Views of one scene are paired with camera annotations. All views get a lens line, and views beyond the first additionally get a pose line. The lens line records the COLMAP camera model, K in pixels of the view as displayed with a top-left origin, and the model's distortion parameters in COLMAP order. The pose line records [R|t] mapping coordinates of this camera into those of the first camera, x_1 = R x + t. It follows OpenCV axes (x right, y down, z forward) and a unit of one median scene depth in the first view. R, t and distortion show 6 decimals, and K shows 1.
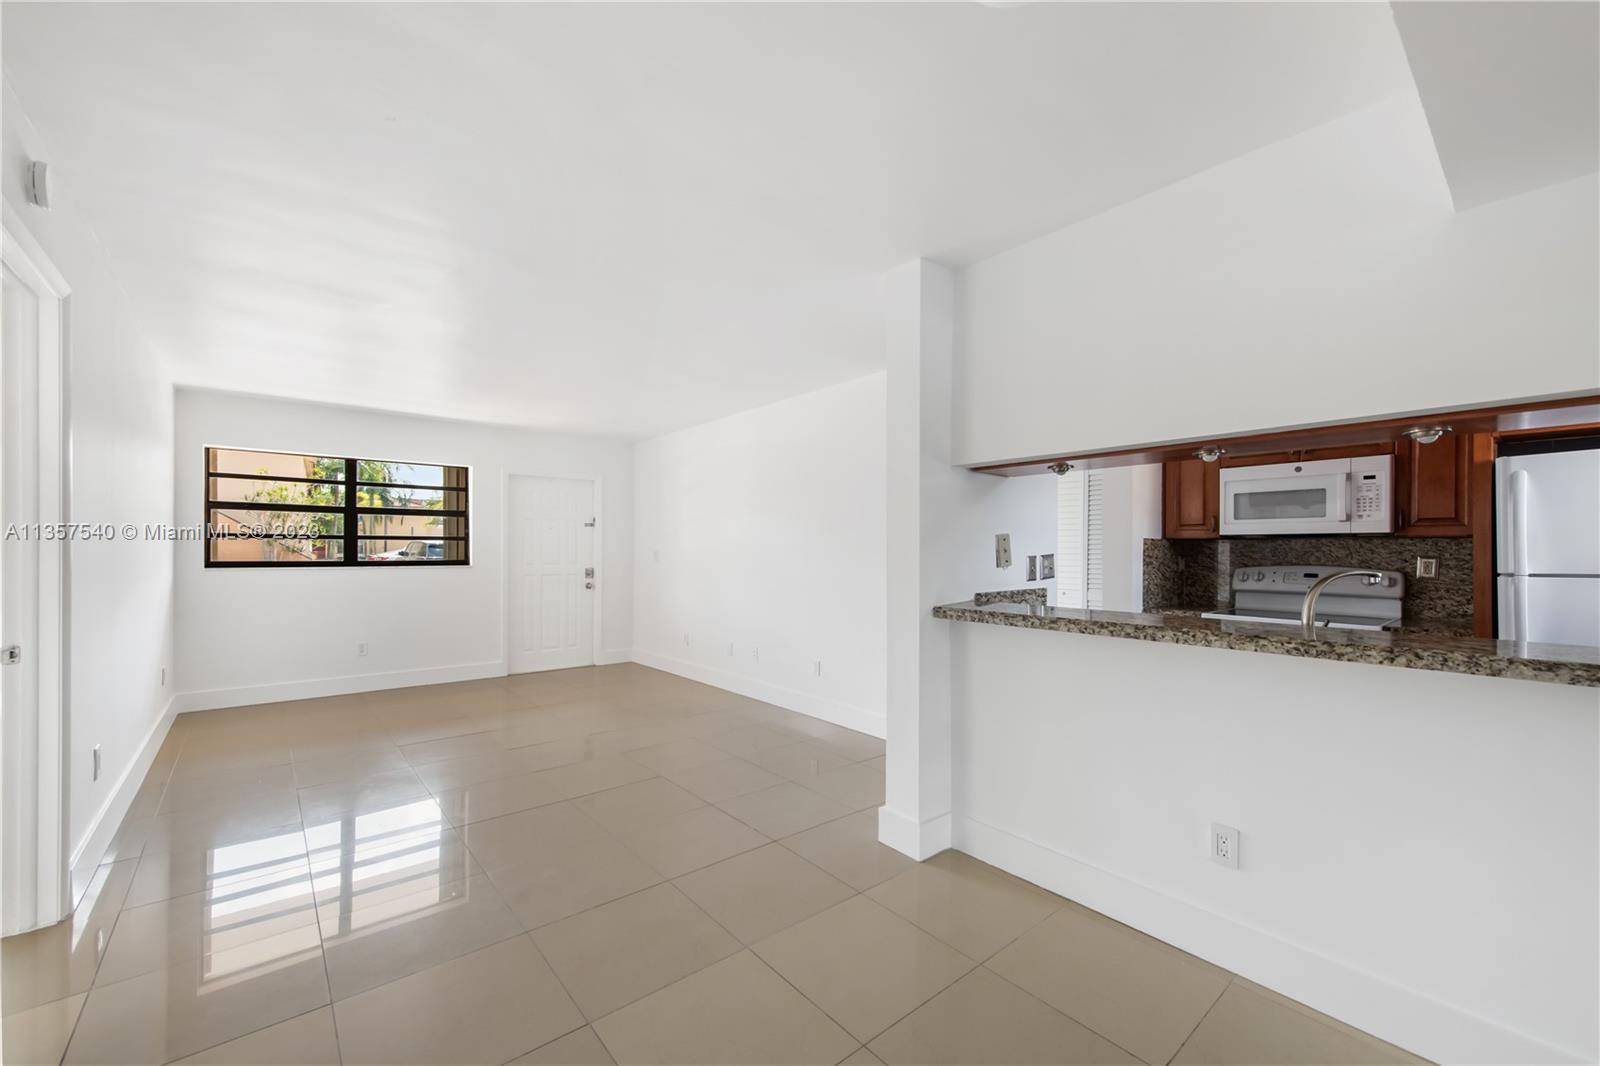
lens RADIAL K [[643.3, 0, 801.2], [0, 643.3, 548.0], [0, 0, 1]] dist [0.009399, -0.000093]
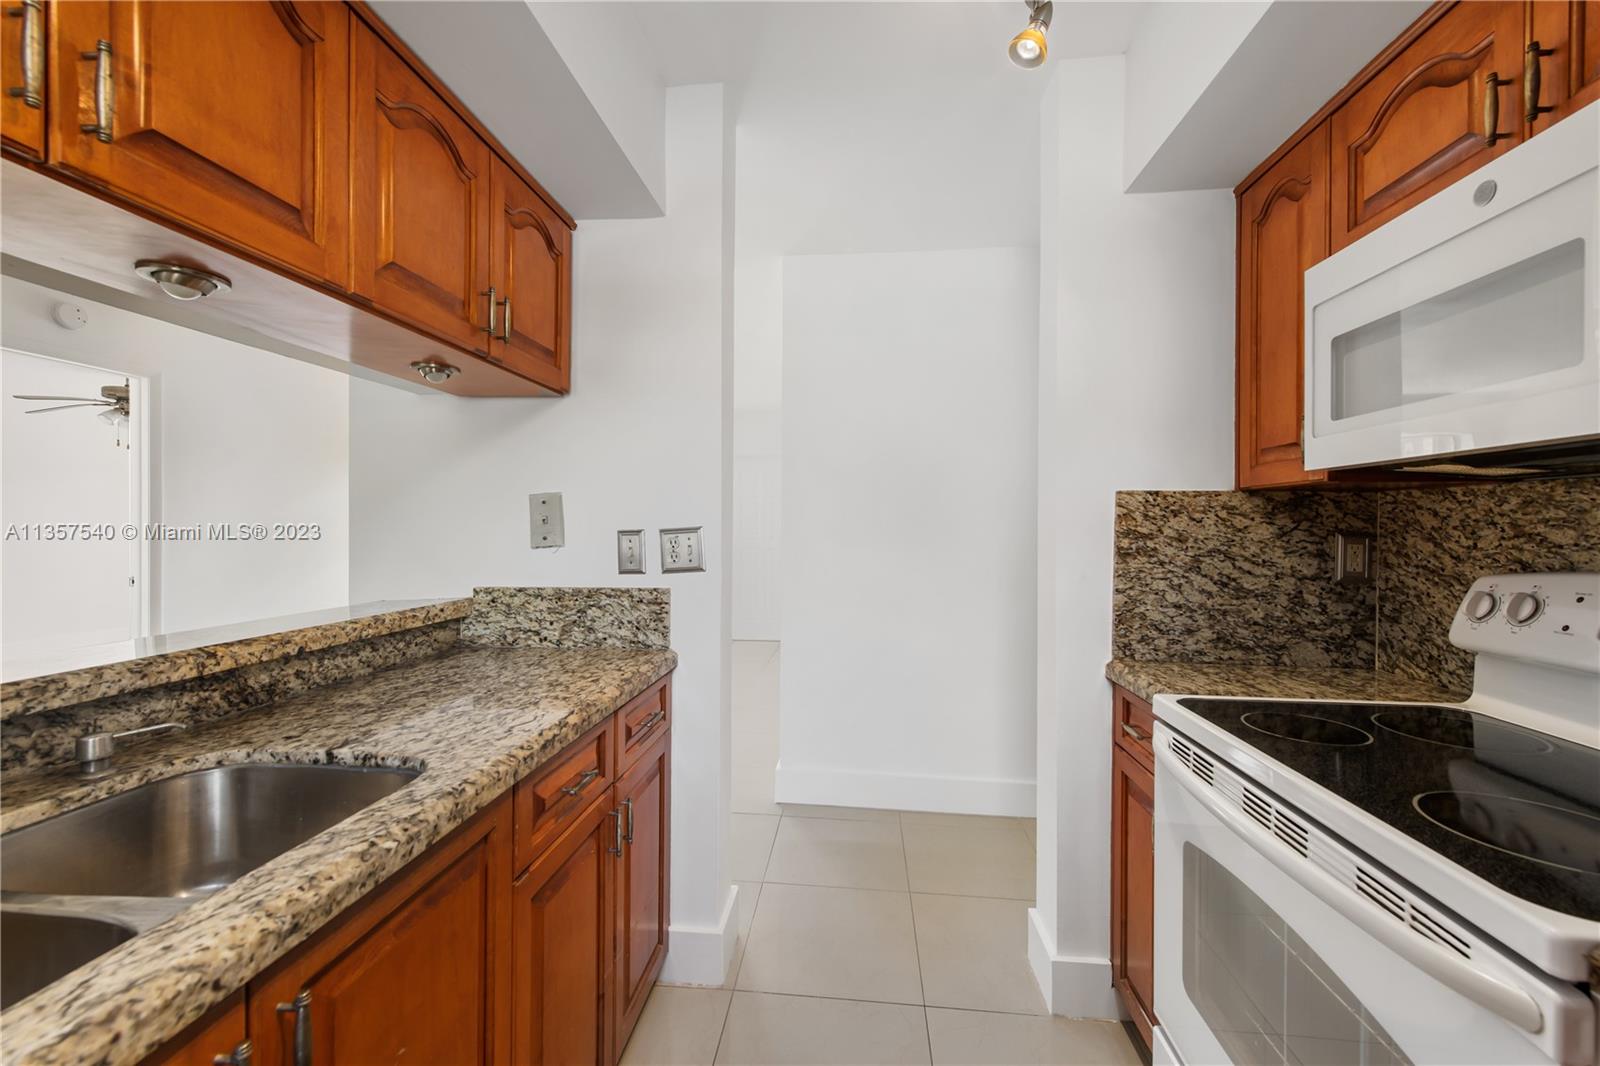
lens RADIAL K [[647.5, 0, 792.0], [0, 647.5, 514.0], [0, 0, 1]] dist [0.002667, 0.000079]
pose [[0.690113, -0.013733, -0.723571, 0.718070], [0.001987, 0.999852, -0.017082, 0.007187], [0.723699, 0.010351, 0.690038, 0.588511]]
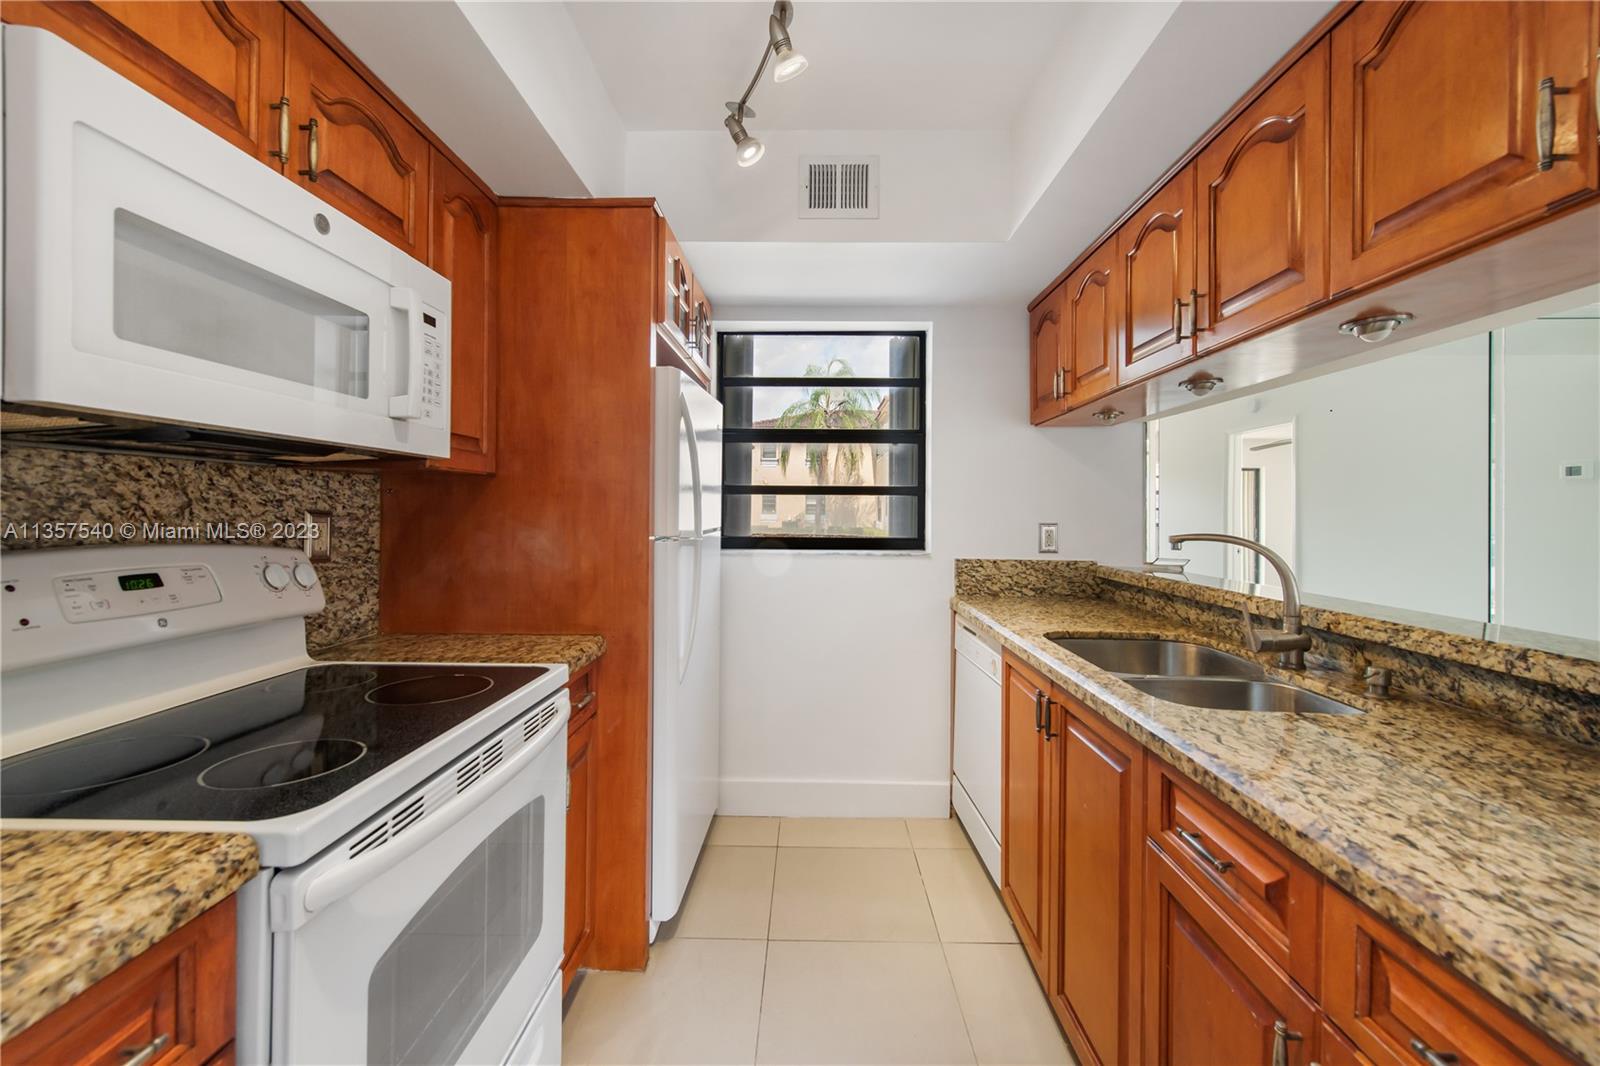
lens RADIAL K [[647.5, 0, 792.0], [0, 647.5, 514.0], [0, 0, 1]] dist [0.002667, 0.000079]
pose [[-0.746086, -0.014207, 0.665698, 0.379304], [-0.015453, 0.999873, 0.004019, 0.007354], [-0.665670, -0.007288, -0.746210, 1.012250]]
